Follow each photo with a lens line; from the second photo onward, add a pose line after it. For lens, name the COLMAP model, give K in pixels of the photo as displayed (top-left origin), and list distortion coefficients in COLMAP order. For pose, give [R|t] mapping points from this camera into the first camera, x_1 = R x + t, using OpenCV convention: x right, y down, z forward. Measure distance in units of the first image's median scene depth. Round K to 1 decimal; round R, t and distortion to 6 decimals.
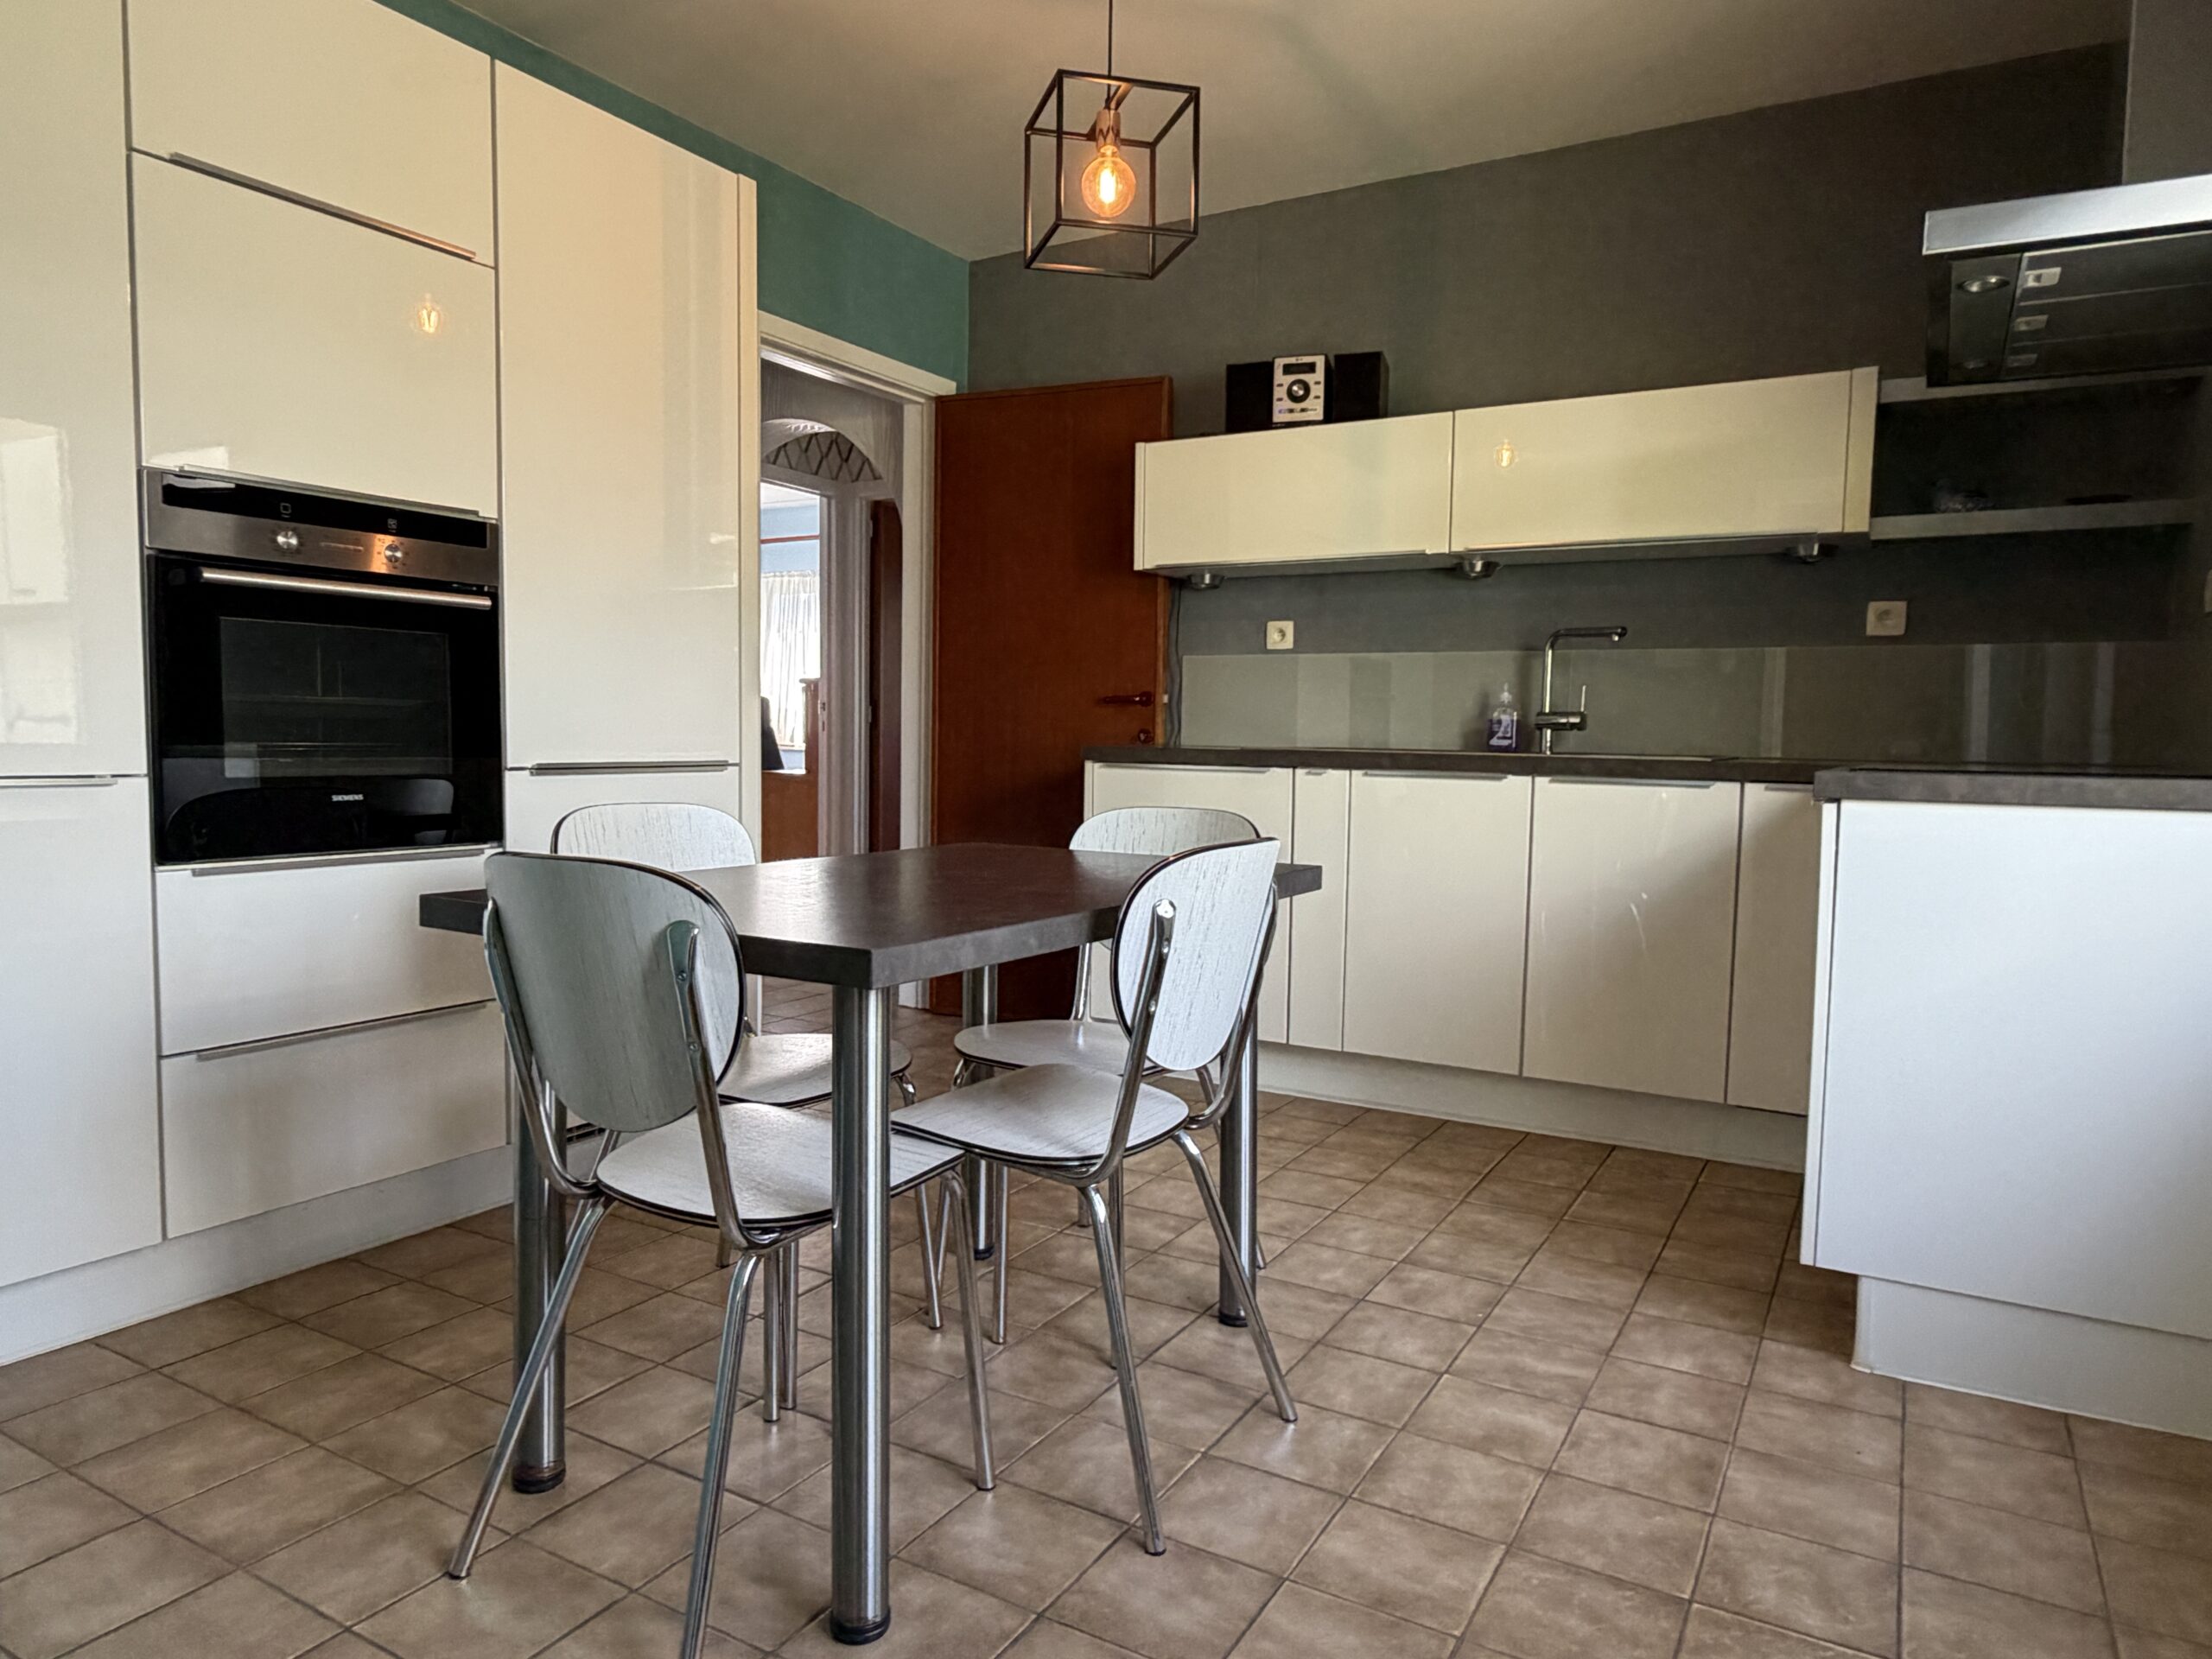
lens RADIAL K [[1400.3, 0, 1106.0], [0, 1400.3, 829.5], [0, 0, 1]] dist [0.000990, -0.000110]
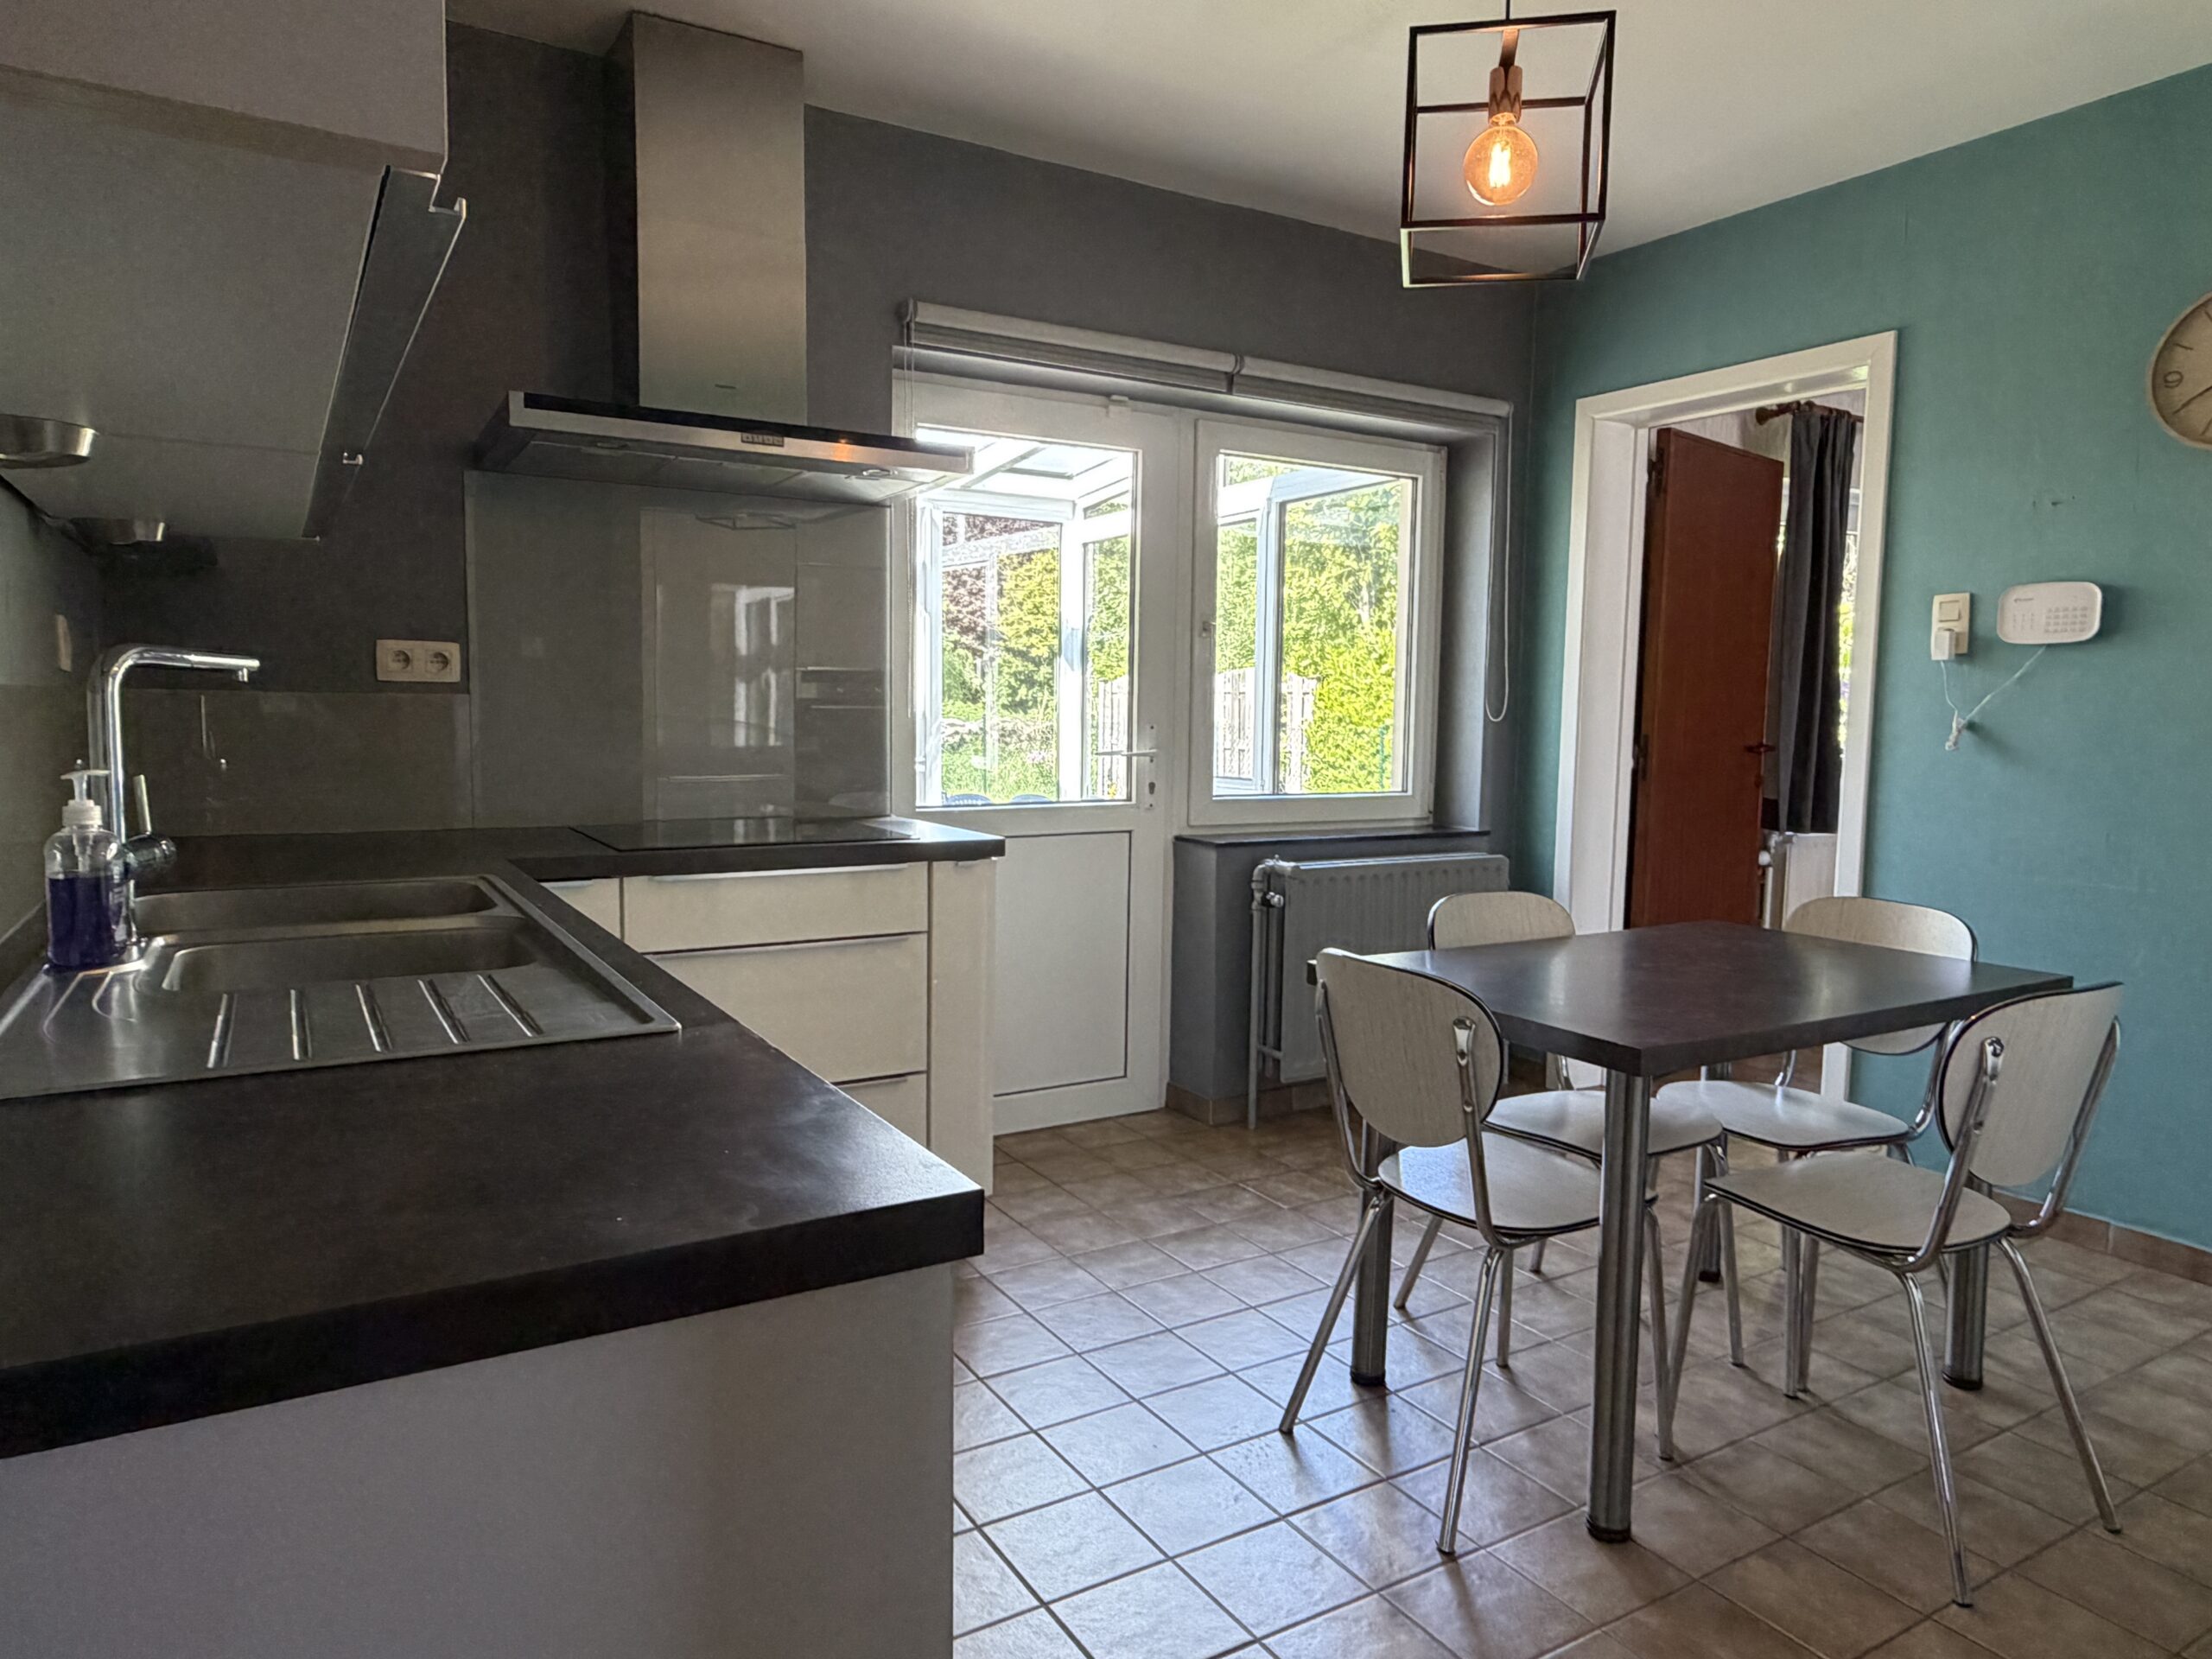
lens RADIAL K [[1400.3, 0, 1106.0], [0, 1400.3, 829.5], [0, 0, 1]] dist [0.000990, -0.000110]
pose [[-0.876001, -0.072255, 0.476865, -0.287758], [0.006748, 0.986782, 0.161916, -0.333860], [-0.482261, 0.145057, -0.863934, 2.624451]]
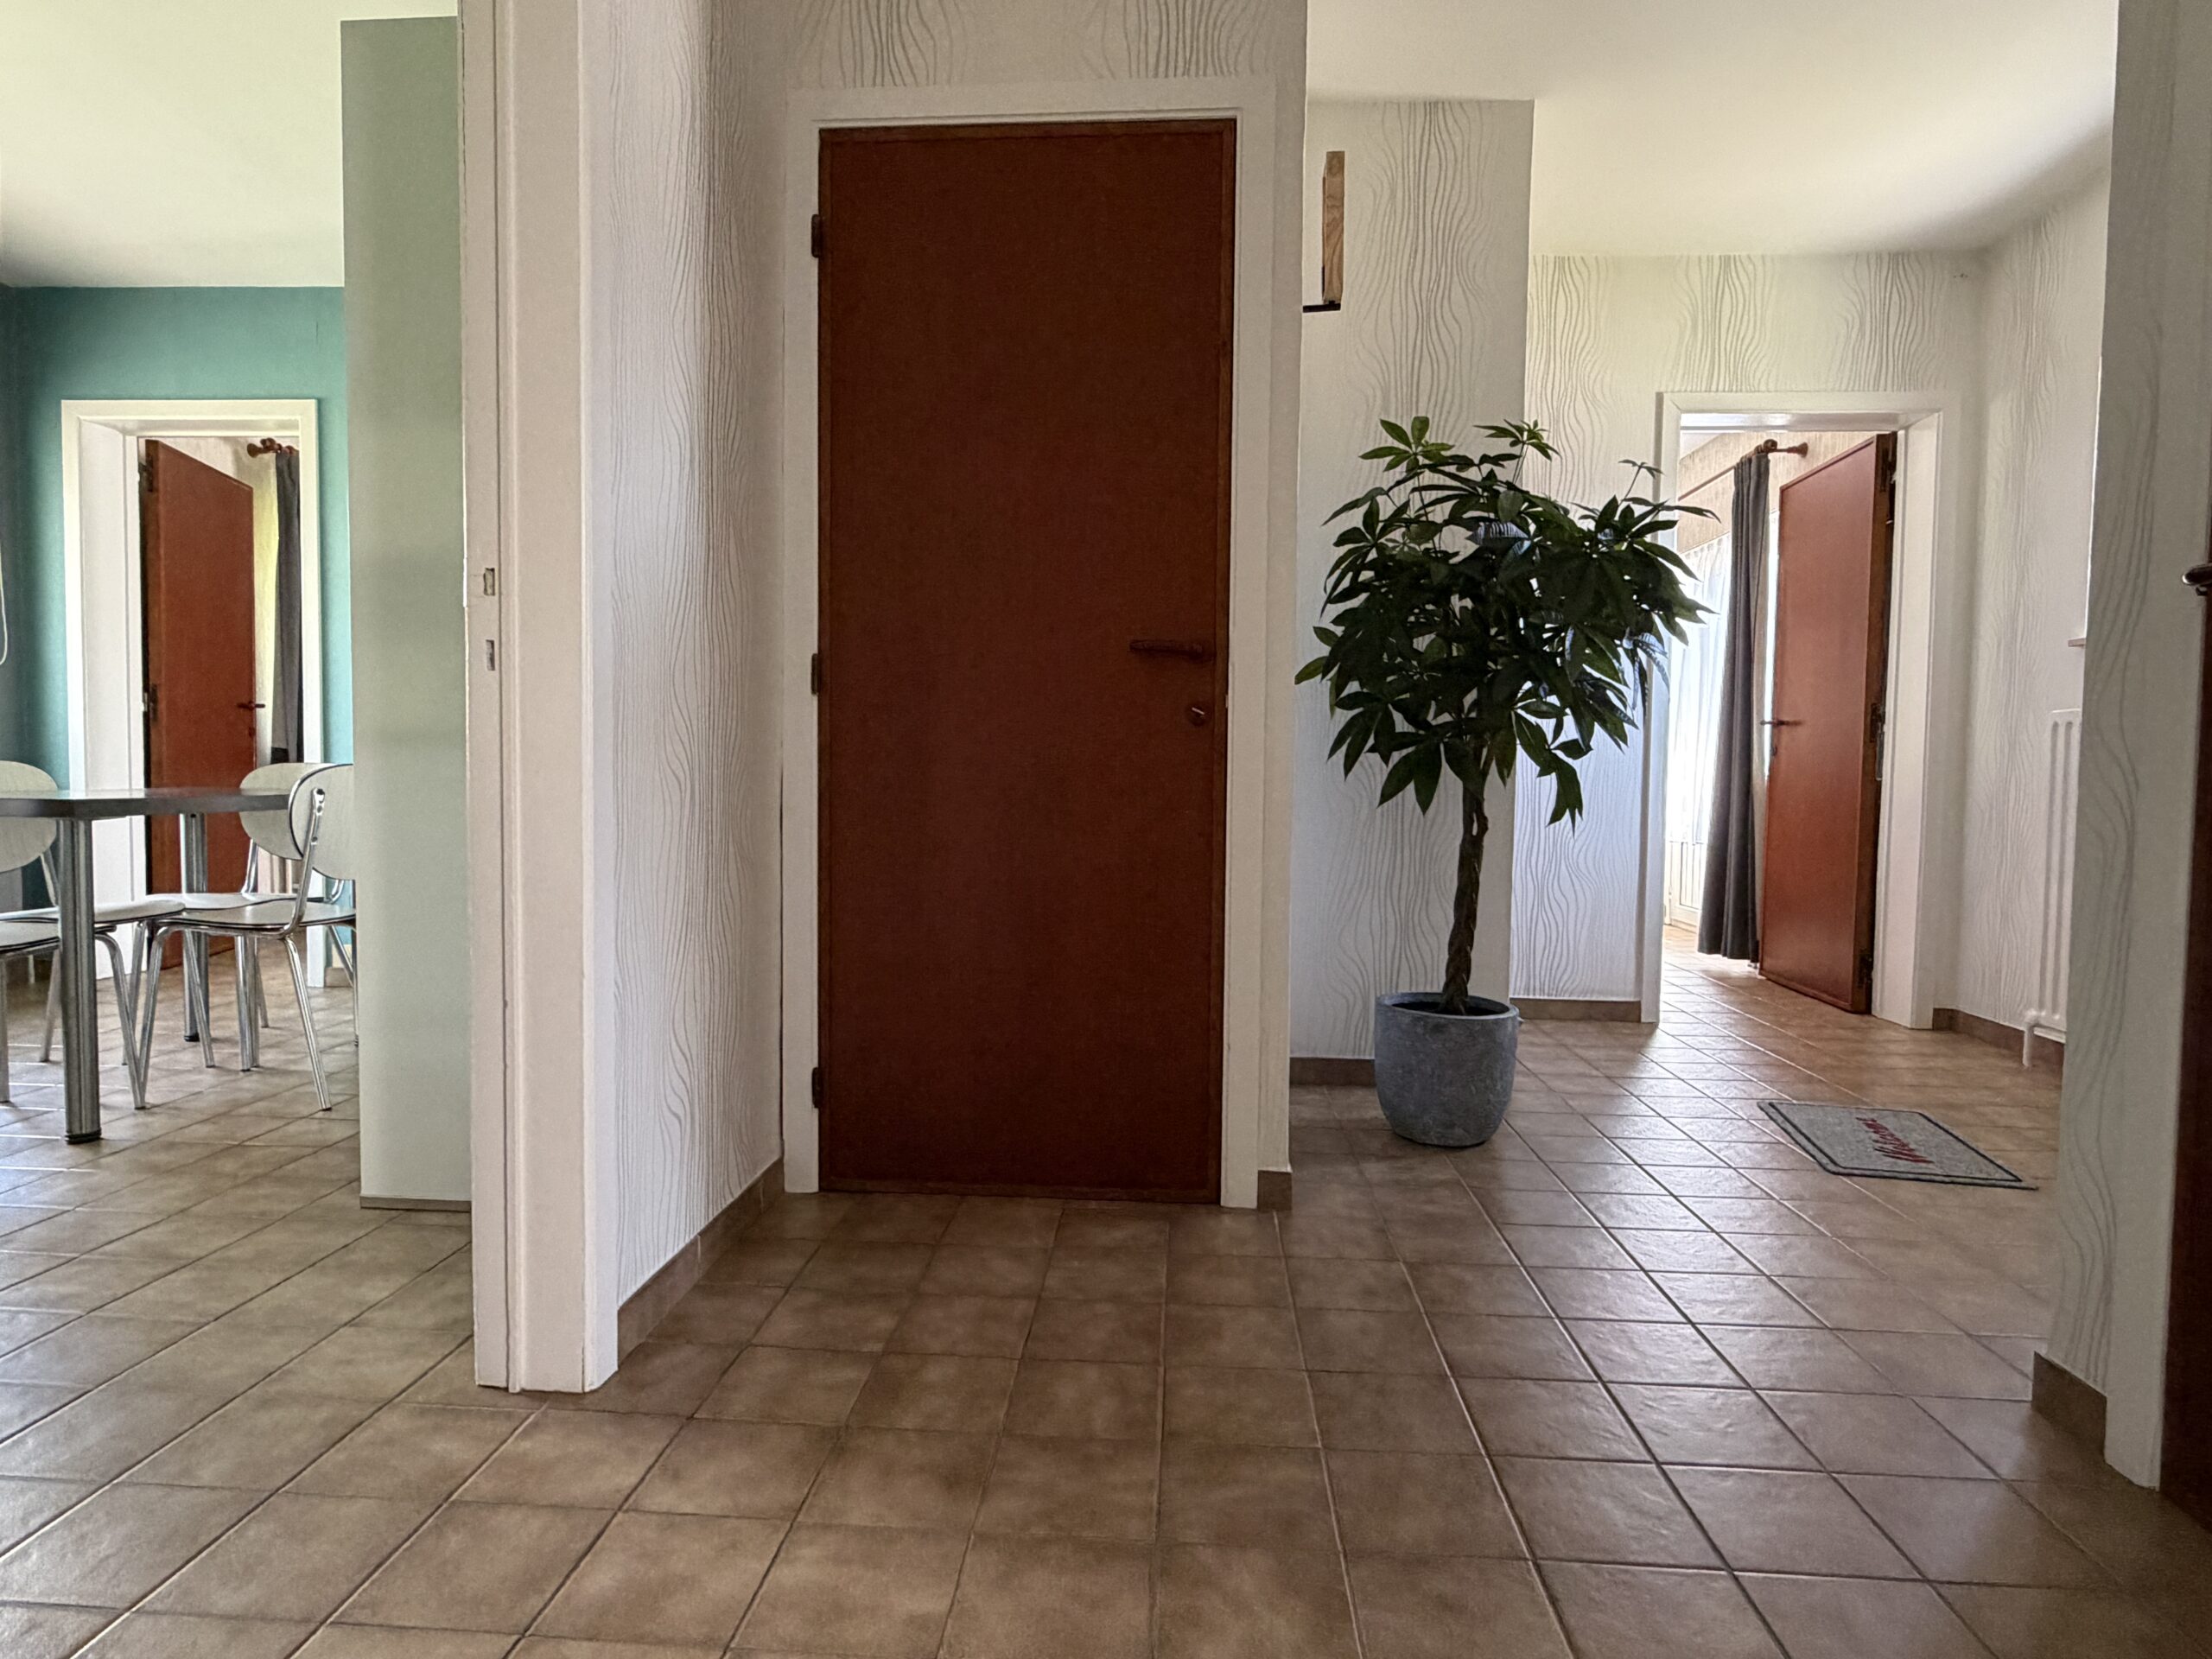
lens RADIAL K [[1241.3, 0, 1106.0], [0, 1241.3, 829.5], [0, 0, 1]] dist [0.000344, -0.001382]
pose [[-0.894449, -0.005382, -0.447138, -0.601530], [-0.059884, 0.992362, 0.107846, -0.186051], [0.443143, 0.123239, -0.887939, 3.430559]]
